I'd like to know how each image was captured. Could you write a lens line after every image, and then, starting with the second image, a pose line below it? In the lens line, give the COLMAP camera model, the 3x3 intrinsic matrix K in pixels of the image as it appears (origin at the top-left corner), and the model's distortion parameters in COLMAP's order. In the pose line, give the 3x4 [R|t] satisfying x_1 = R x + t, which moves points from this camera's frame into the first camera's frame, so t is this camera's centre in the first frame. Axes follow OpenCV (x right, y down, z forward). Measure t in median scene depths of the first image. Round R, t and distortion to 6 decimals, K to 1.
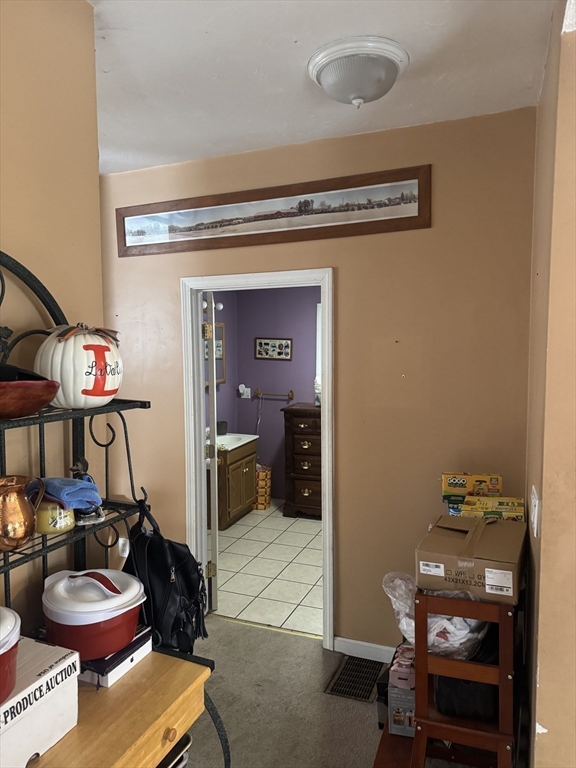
lens RADIAL K [[549.8, 0, 288.0], [0, 549.8, 384.0], [0, 0, 1]] dist [0.002437, -0.000741]
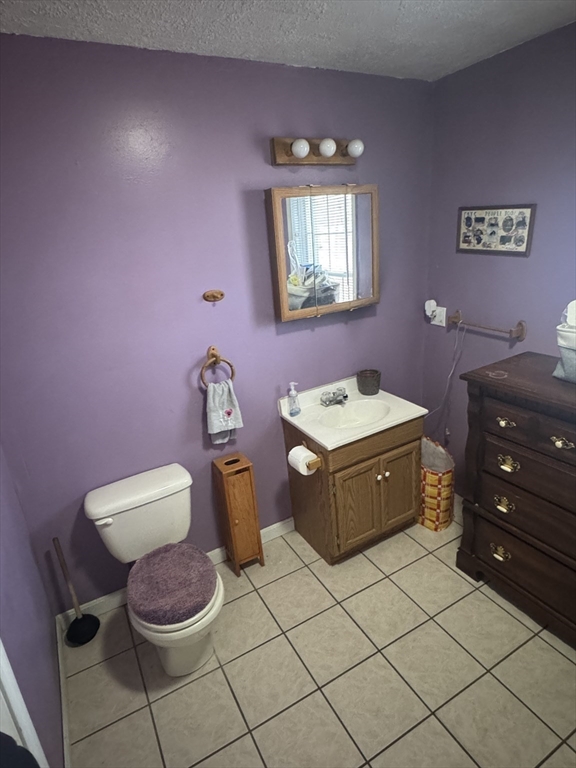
lens RADIAL K [[442.7, 0, 288.0], [0, 442.7, 384.0], [0, 0, 1]] dist [-0.002517, -0.000459]
pose [[0.776332, 0.158968, -0.609948, 0.090846], [0.025107, 0.959108, 0.281923, -0.048635], [0.629823, -0.234180, 0.740596, 0.577670]]
